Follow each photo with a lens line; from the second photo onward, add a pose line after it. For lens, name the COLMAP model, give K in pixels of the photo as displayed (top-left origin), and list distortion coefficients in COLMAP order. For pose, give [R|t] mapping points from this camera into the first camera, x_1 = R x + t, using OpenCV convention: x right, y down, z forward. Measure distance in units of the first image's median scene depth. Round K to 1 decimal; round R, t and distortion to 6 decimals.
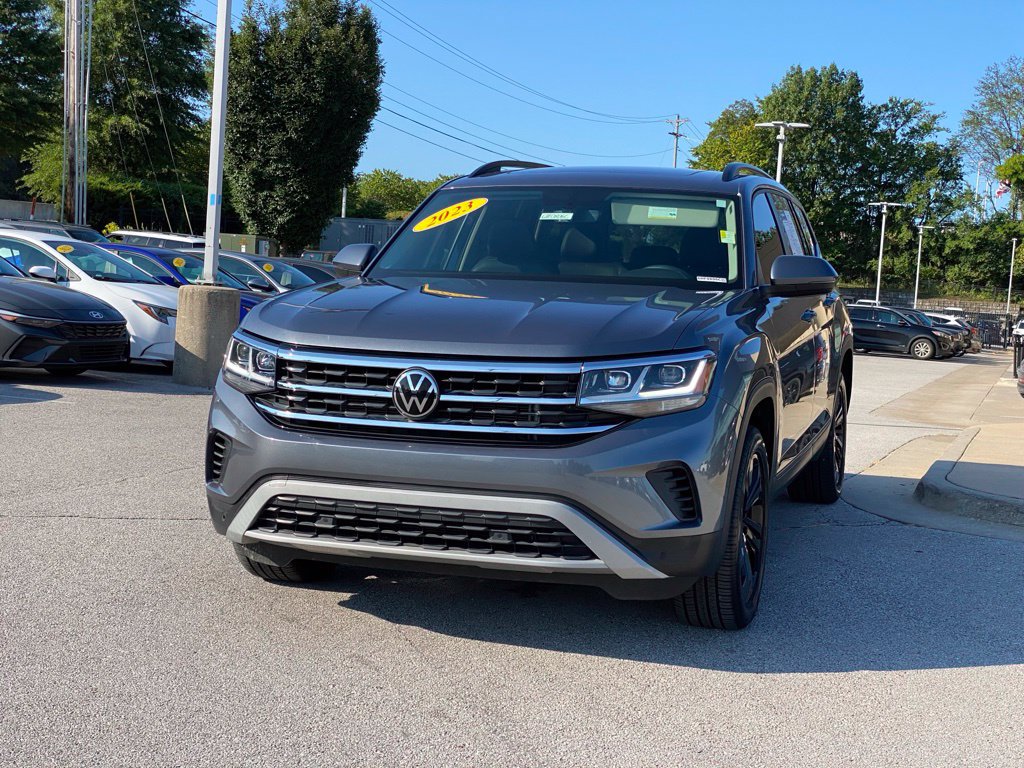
lens RADIAL K [[1566.2, 0, 524.8], [0, 1566.2, 400.8], [0, 0, 1]] dist [0.180807, -0.522518]
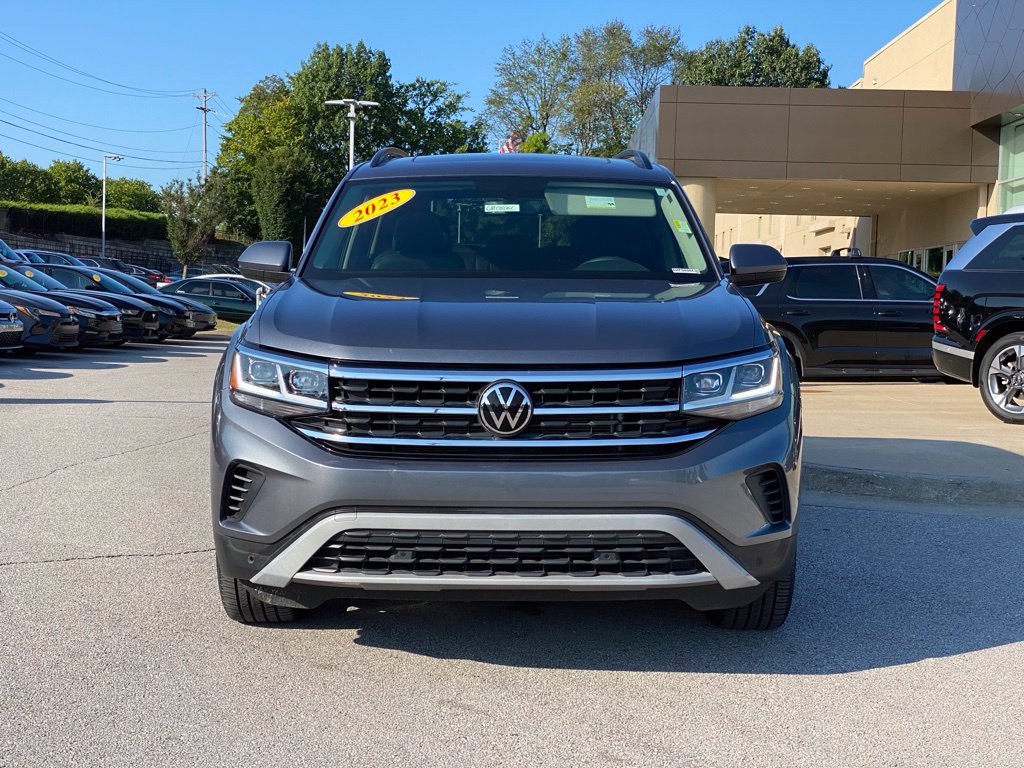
lens RADIAL K [[1560.5, 0, 529.6], [0, 1560.5, 384.1], [0, 0, 1]] dist [0.188669, -0.579083]
pose [[0.951142, -0.051382, 0.304449, -0.315372], [0.049800, 0.998675, 0.012966, -0.028383], [-0.304711, 0.002829, 0.952441, 0.119260]]
